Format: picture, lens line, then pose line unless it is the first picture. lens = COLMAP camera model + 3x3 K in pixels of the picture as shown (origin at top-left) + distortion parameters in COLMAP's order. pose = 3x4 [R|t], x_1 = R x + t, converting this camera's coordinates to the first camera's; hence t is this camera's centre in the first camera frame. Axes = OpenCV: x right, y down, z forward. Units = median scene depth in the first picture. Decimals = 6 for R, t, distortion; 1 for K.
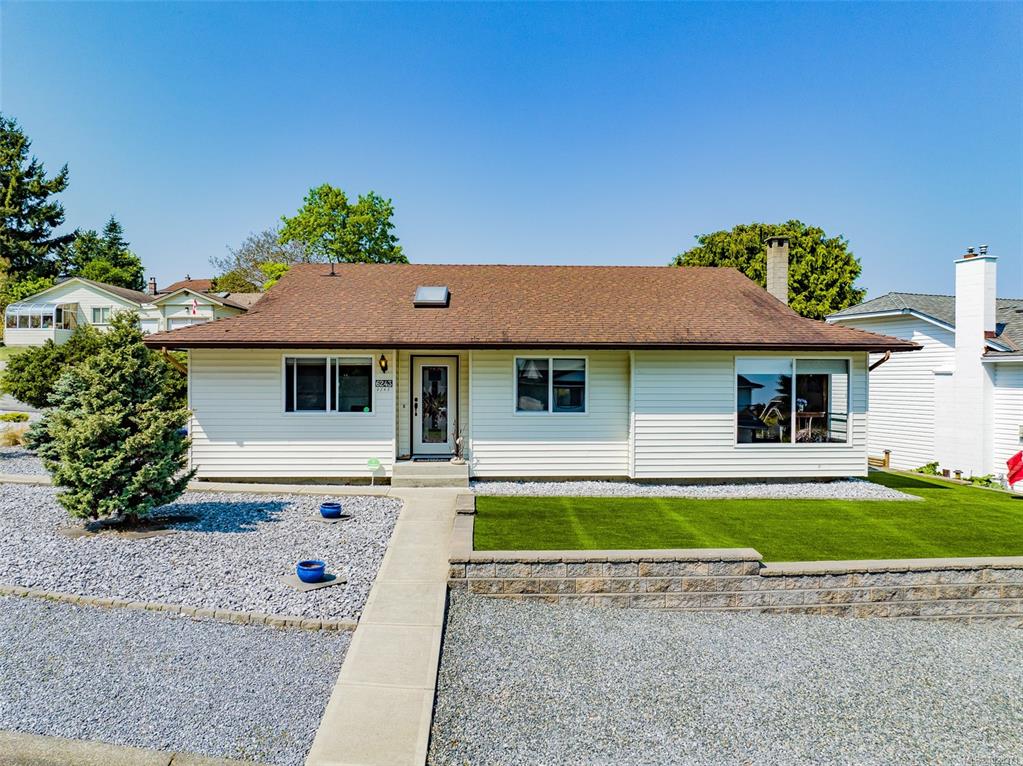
lens RADIAL K [[717.6, 0, 515.8], [0, 717.6, 384.5], [0, 0, 1]] dist [-0.053283, 0.026704]
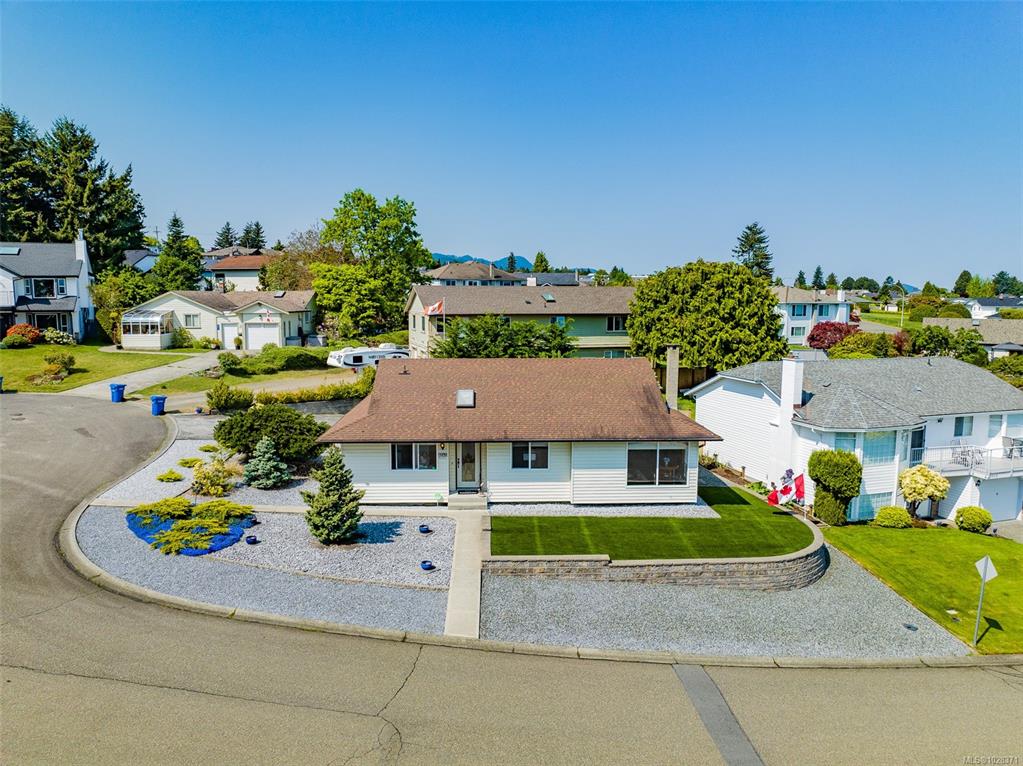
lens RADIAL K [[719.6, 0, 511.5], [0, 719.6, 383.0], [0, 0, 1]] dist [-0.034647, -0.008379]
pose [[0.999829, -0.000882, -0.018469, 0.035889], [0.002943, 0.993715, 0.111897, -0.405556], [0.018254, -0.111932, 0.993548, -0.883792]]
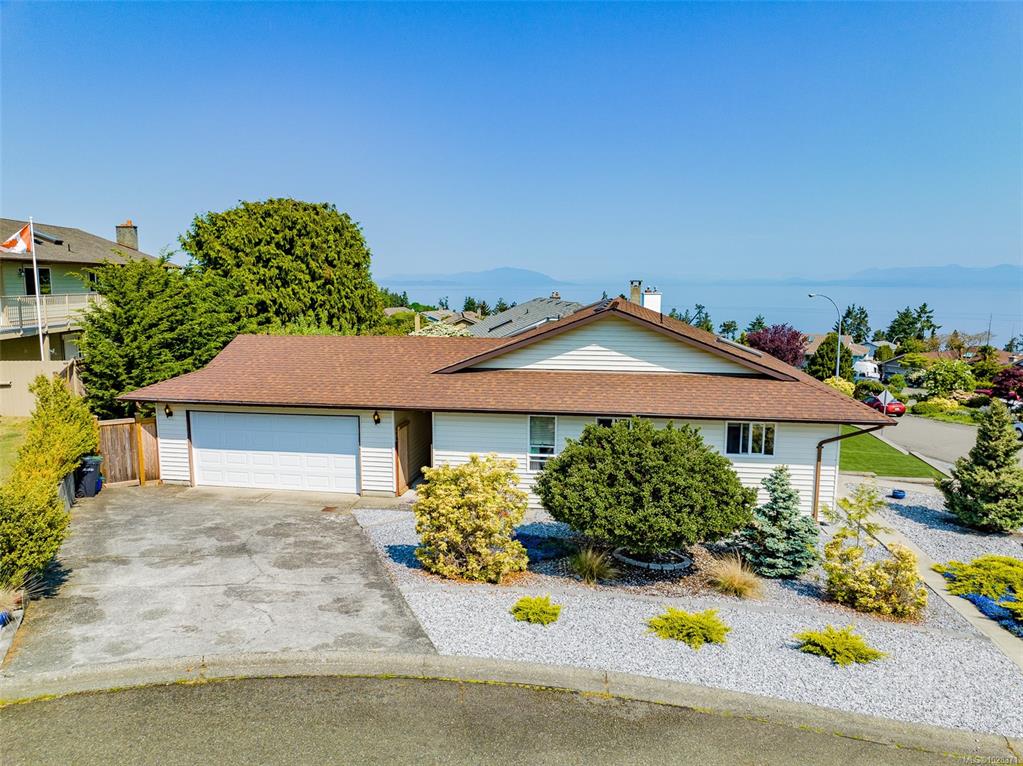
lens RADIAL K [[719.6, 0, 511.5], [0, 719.6, 383.0], [0, 0, 1]] dist [-0.034647, -0.008379]
pose [[0.209283, -0.140427, 0.967719, -1.699563], [0.007616, 0.989839, 0.141990, -0.280176], [-0.977825, -0.022346, 0.208226, 1.268911]]
